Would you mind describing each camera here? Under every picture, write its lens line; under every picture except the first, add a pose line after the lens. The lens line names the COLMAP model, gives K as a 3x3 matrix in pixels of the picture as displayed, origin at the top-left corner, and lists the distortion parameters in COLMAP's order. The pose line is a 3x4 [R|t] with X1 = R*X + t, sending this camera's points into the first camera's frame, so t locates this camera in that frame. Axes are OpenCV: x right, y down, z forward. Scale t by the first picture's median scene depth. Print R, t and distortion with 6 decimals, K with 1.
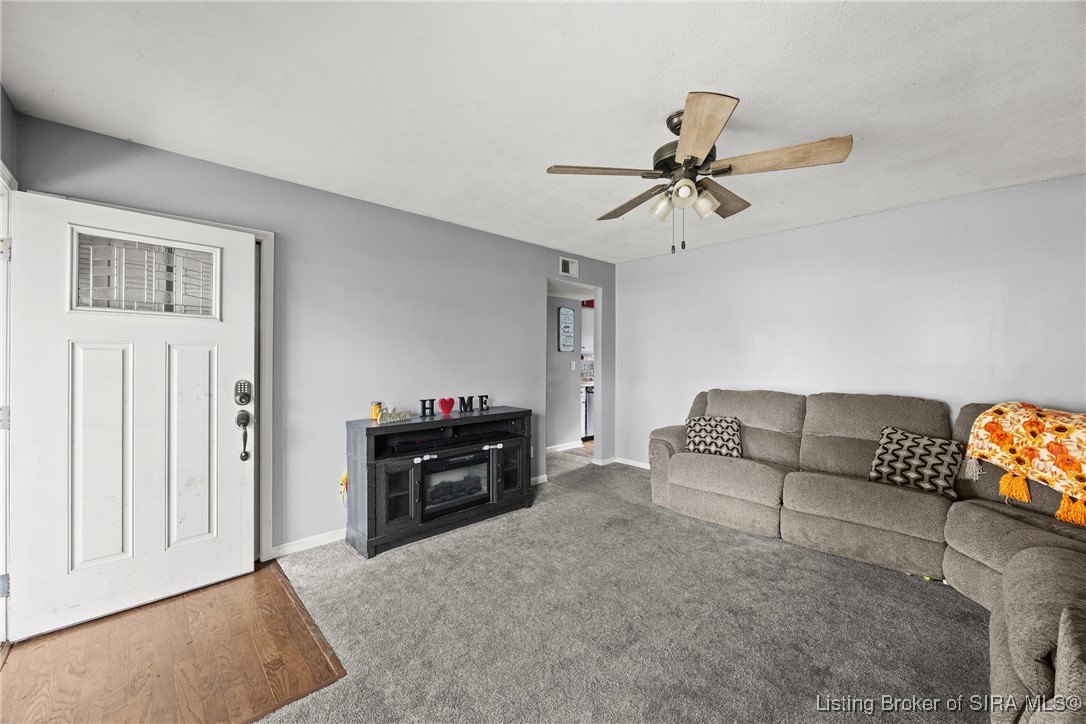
lens RADIAL K [[412.8, 0, 545.3], [0, 412.8, 360.3], [0, 0, 1]] dist [0.000714, -0.000198]
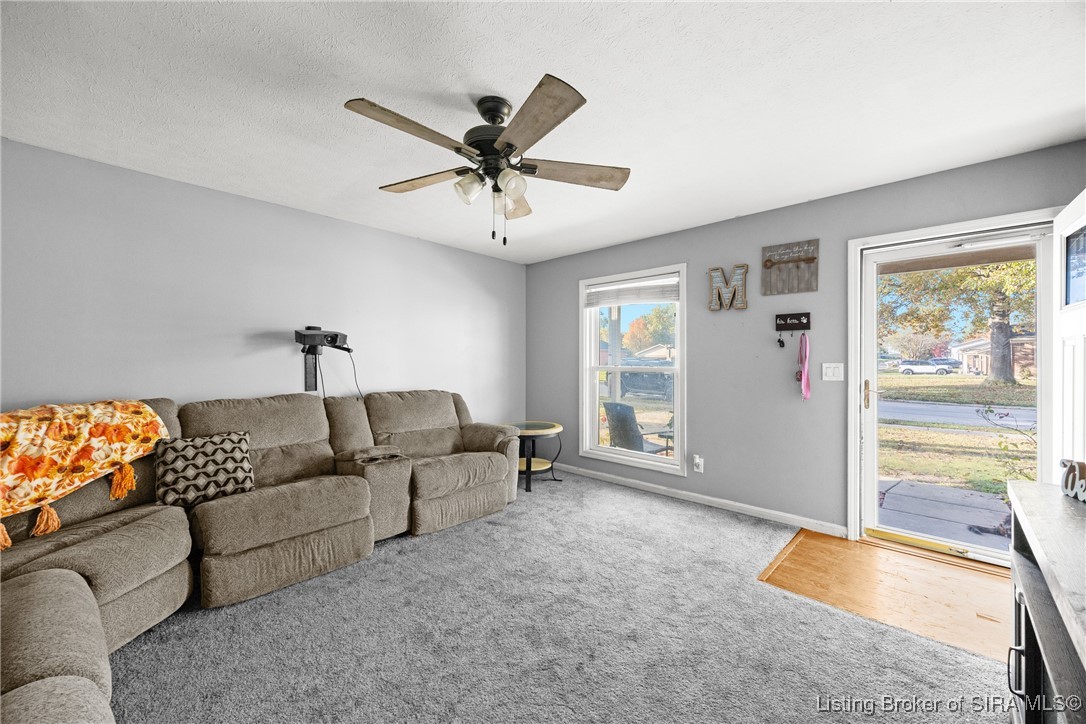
lens RADIAL K [[412.8, 0, 547.9], [0, 412.8, 361.0], [0, 0, 1]] dist [0.000714, -0.000198]
pose [[-0.998056, -0.003689, -0.062212, 0.217647], [-0.003477, 0.999988, -0.003512, 0.018577], [0.062224, -0.003288, -0.998057, 1.608198]]
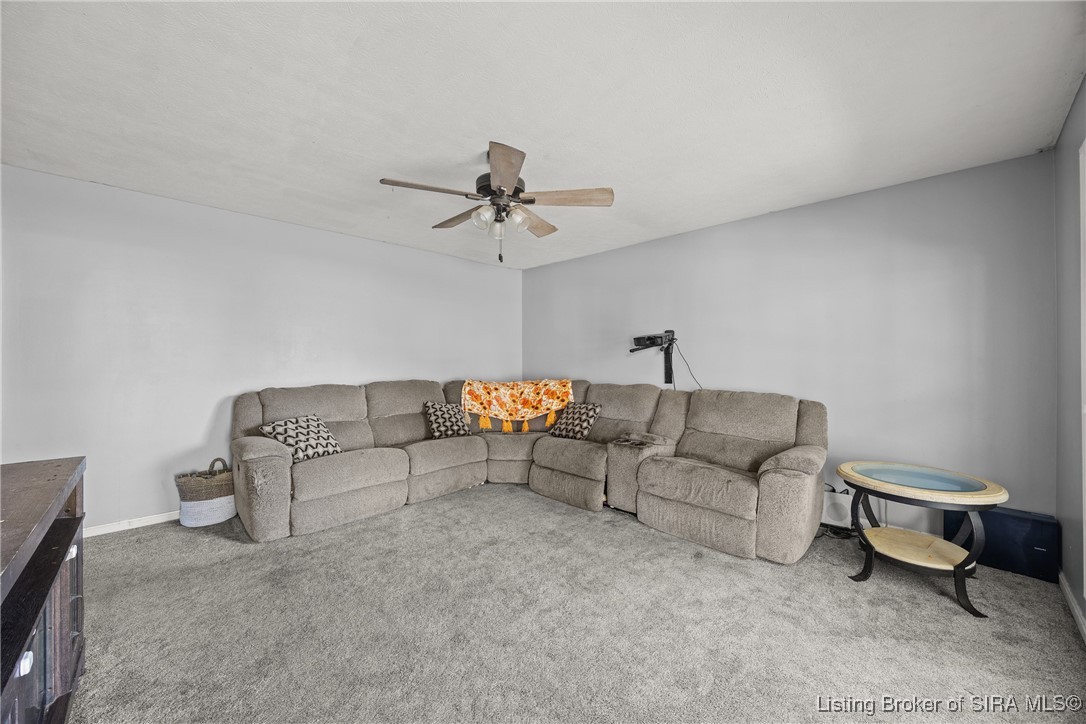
lens RADIAL K [[412.8, 0, 548.9], [0, 412.8, 361.4], [0, 0, 1]] dist [0.000714, -0.000198]
pose [[-0.022302, -0.003138, 0.999746, -0.724329], [0.001515, 0.999994, 0.003173, 0.021892], [-0.999750, 0.001586, -0.022298, 0.718960]]
